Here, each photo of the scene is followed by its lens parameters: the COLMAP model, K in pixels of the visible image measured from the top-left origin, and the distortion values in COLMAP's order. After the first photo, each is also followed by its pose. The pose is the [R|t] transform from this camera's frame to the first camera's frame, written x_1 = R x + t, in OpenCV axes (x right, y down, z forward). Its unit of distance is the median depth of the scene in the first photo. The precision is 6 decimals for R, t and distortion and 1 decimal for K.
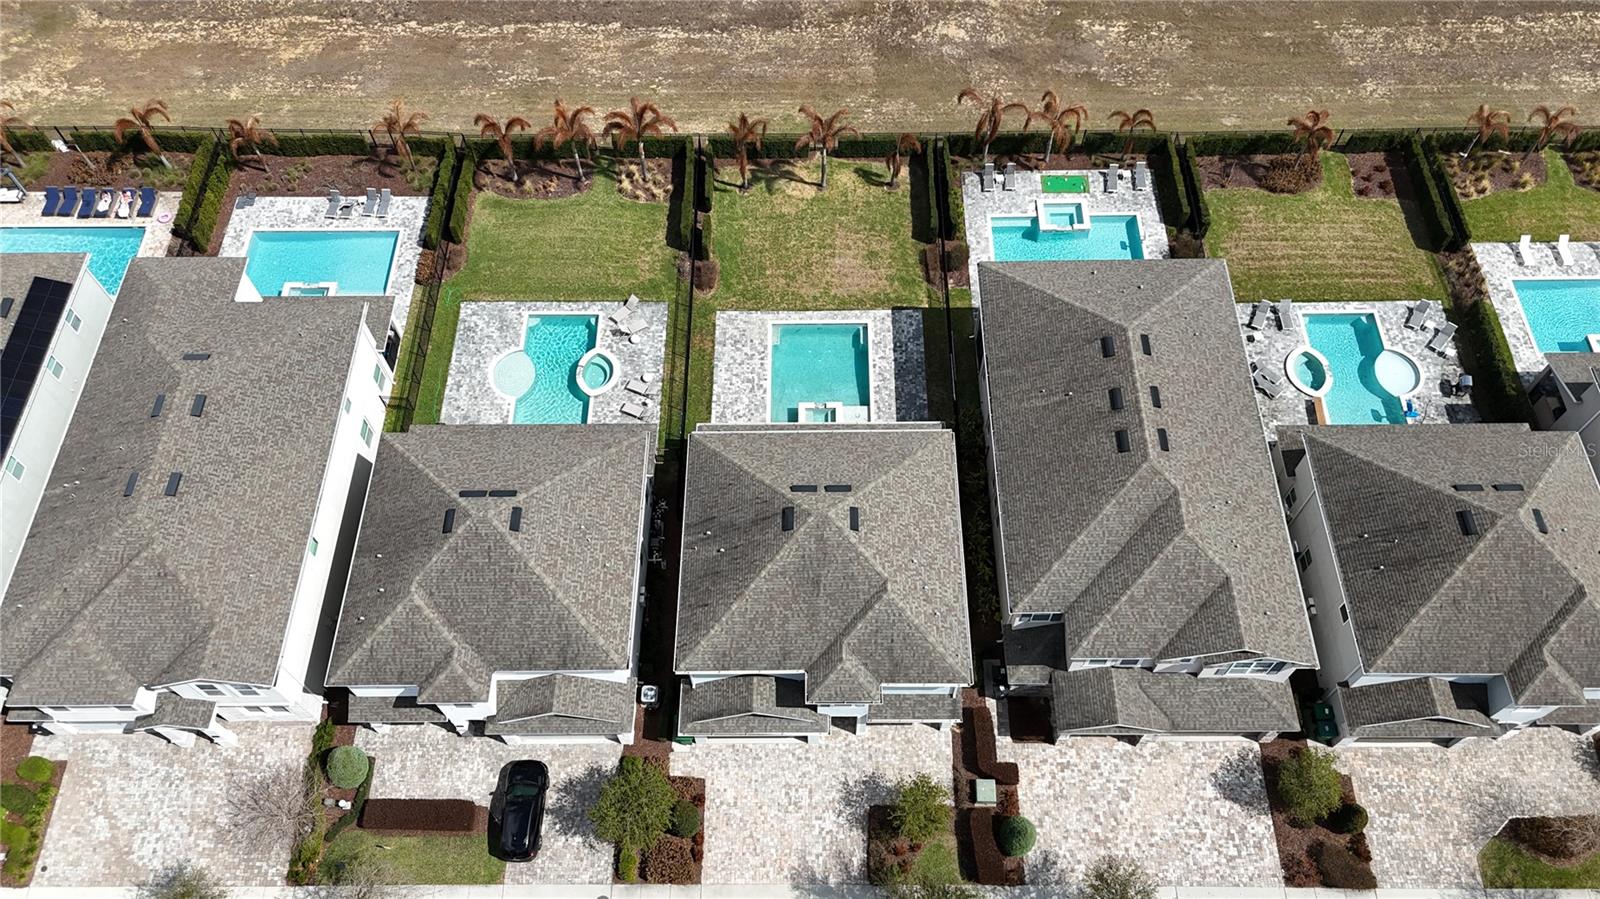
lens RADIAL K [[1191.7, 0, 800.4], [0, 1191.7, 446.4], [0, 0, 1]] dist [0.060828, -0.086812]
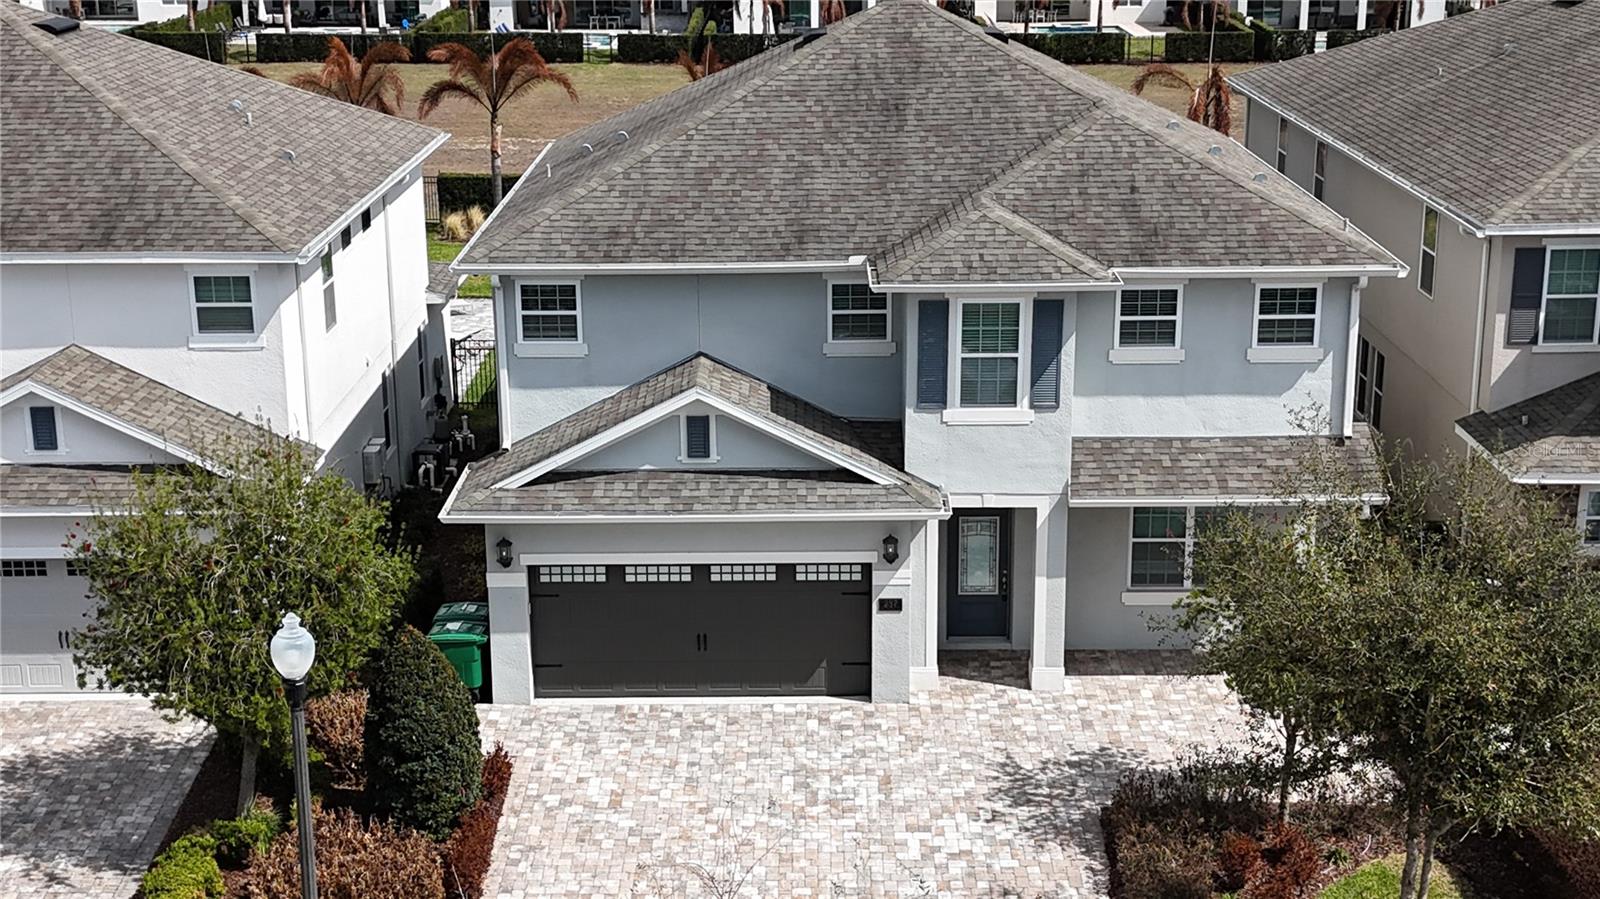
lens RADIAL K [[2149.1, 0, 800.0], [0, 2149.1, 449.5], [0, 0, 1]] dist [0.141025, -0.410362]
pose [[0.999947, 0.009722, 0.003314, -0.012144], [-0.004899, 0.735035, -0.678012, 0.498259], [-0.009028, 0.677960, 0.735044, 0.500497]]
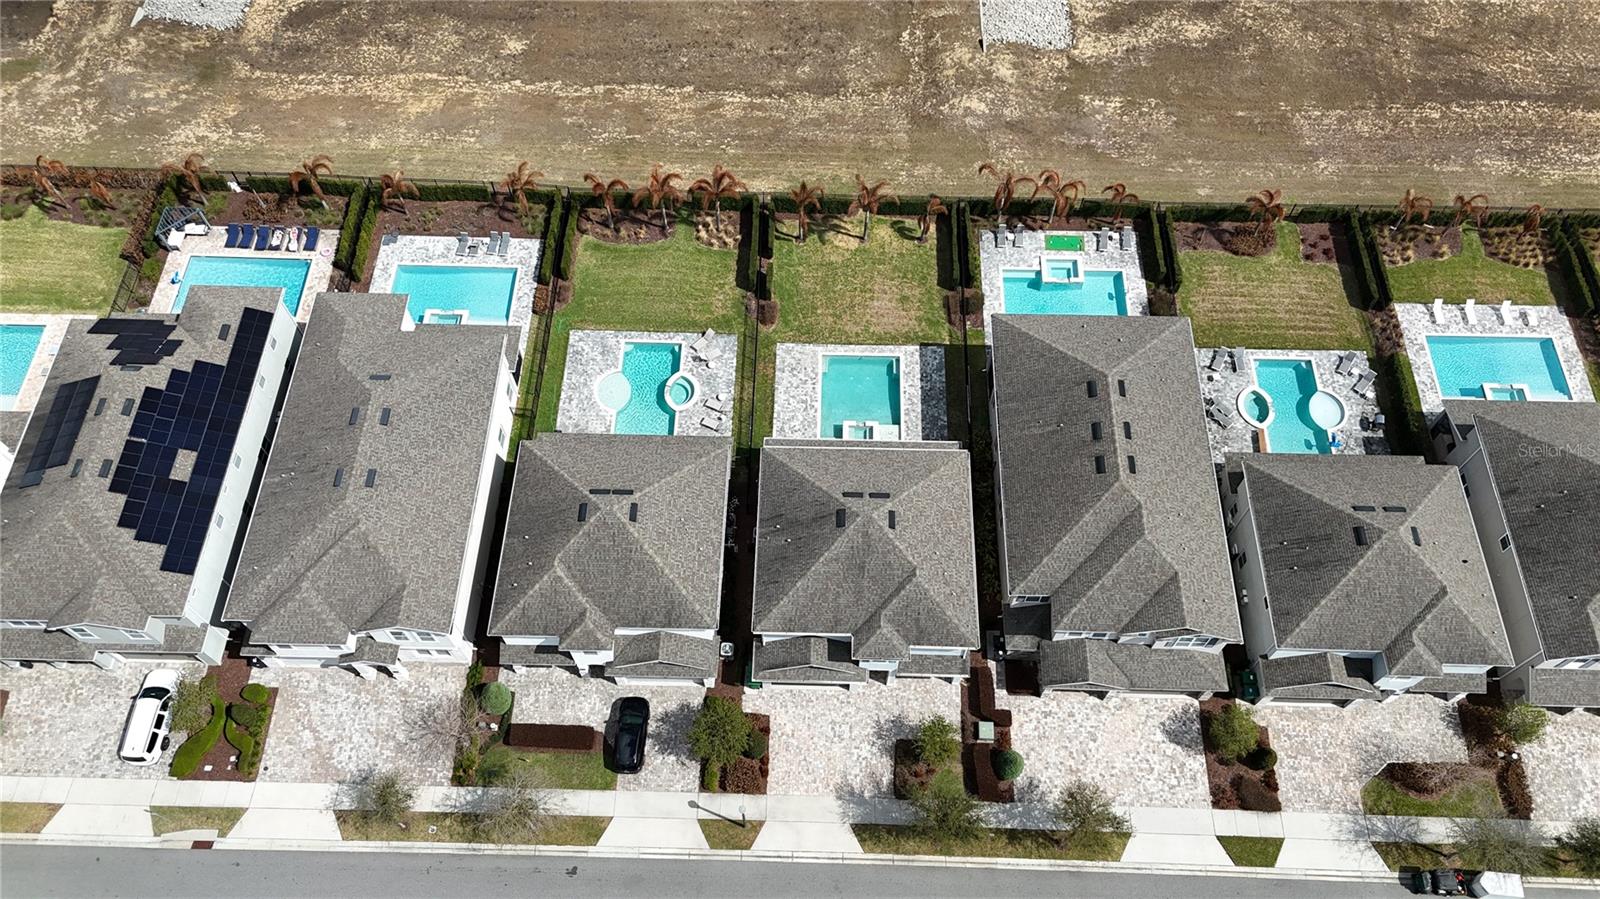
lens RADIAL K [[1193.4, 0, 796.9], [0, 1193.4, 445.1], [0, 0, 1]] dist [0.085653, -0.190822]
pose [[0.999605, 0.028088, -0.001375, -0.049359], [-0.028054, 0.999393, 0.020673, -0.037285], [0.001955, -0.020626, 0.999785, -0.255021]]
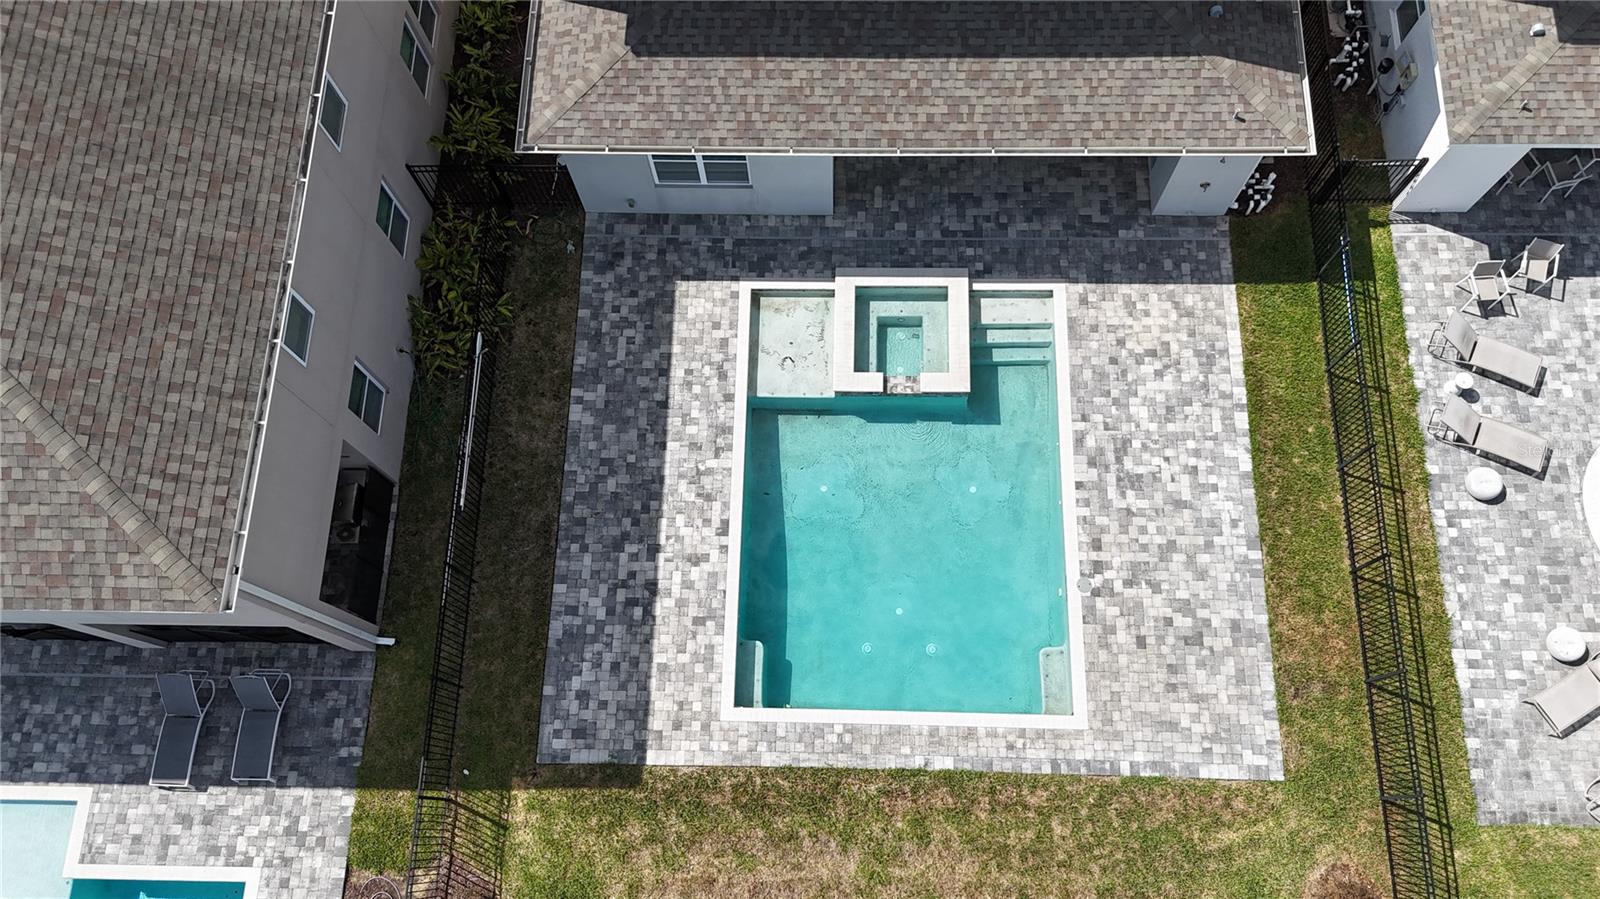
lens RADIAL K [[1204.3, 0, 805.3], [0, 1204.3, 450.8], [0, 0, 1]] dist [0.054186, -0.064189]
pose [[-0.998791, -0.004307, 0.048968, 0.027890], [0.039871, -0.653654, 0.755742, -0.303501], [0.028753, 0.756781, 0.653036, 0.828664]]
